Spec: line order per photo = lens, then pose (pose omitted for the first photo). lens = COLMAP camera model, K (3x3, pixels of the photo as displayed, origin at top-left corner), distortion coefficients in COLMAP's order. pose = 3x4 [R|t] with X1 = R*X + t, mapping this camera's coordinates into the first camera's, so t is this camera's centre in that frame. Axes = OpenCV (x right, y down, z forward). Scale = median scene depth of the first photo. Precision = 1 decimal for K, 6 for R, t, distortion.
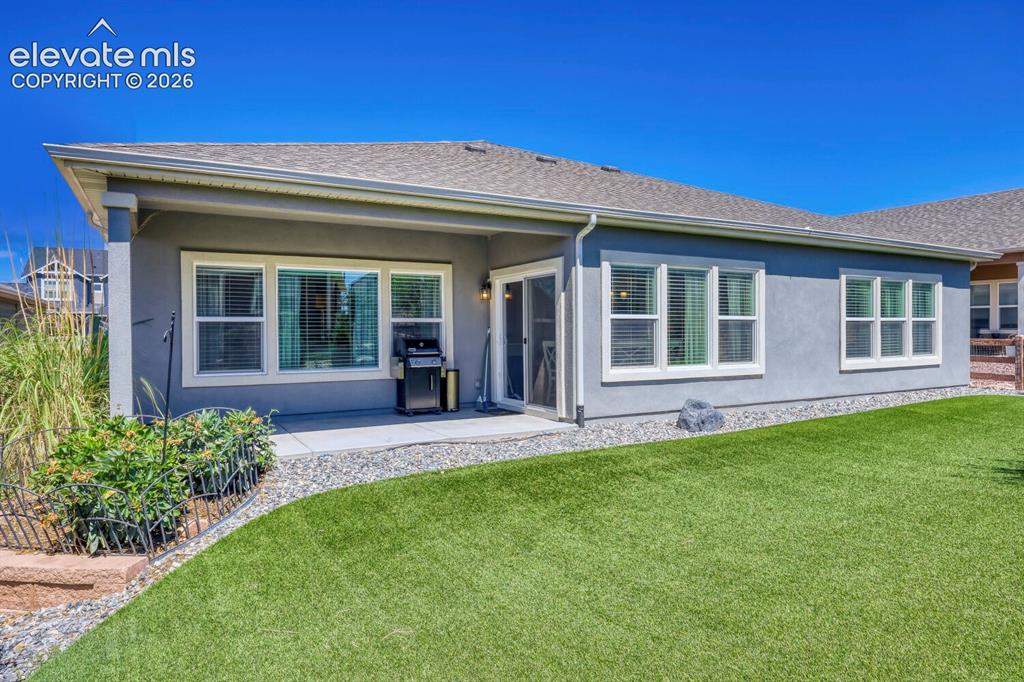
lens RADIAL K [[624.4, 0, 511.4], [0, 624.4, 340.3], [0, 0, 1]] dist [0.005485, 0.000634]
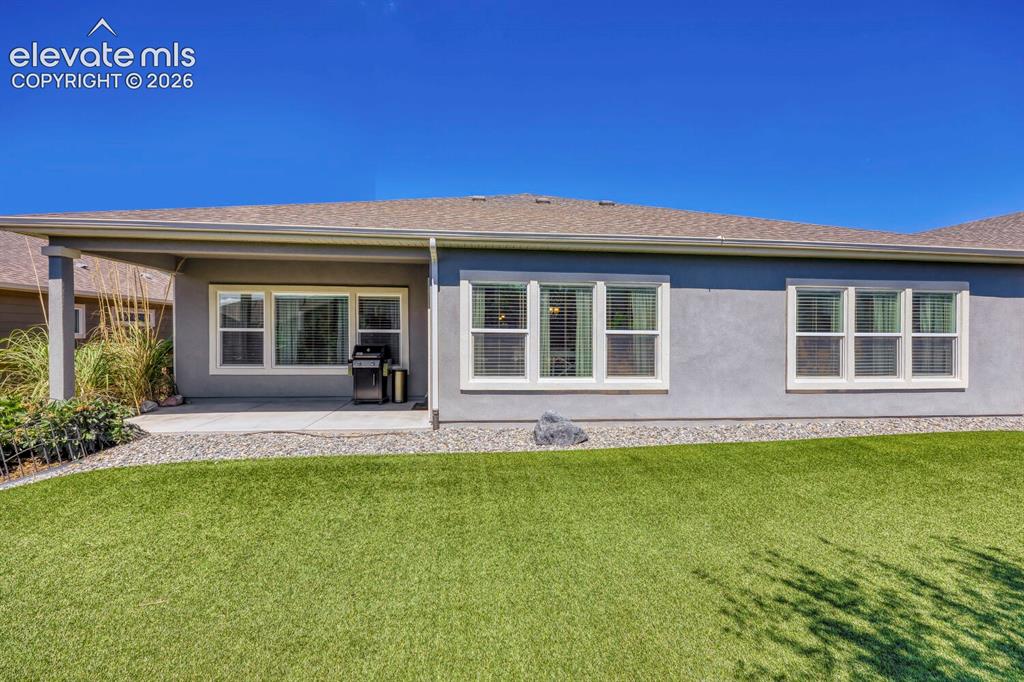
lens RADIAL K [[413.0, 0, 512.3], [0, 413.0, 333.4], [0, 0, 1]] dist [-0.001932, -0.000570]
pose [[0.914925, 0.012292, -0.403436, 0.467673], [-0.019315, 0.999724, -0.013343, -0.022168], [0.403161, 0.020000, 0.914910, 0.329871]]
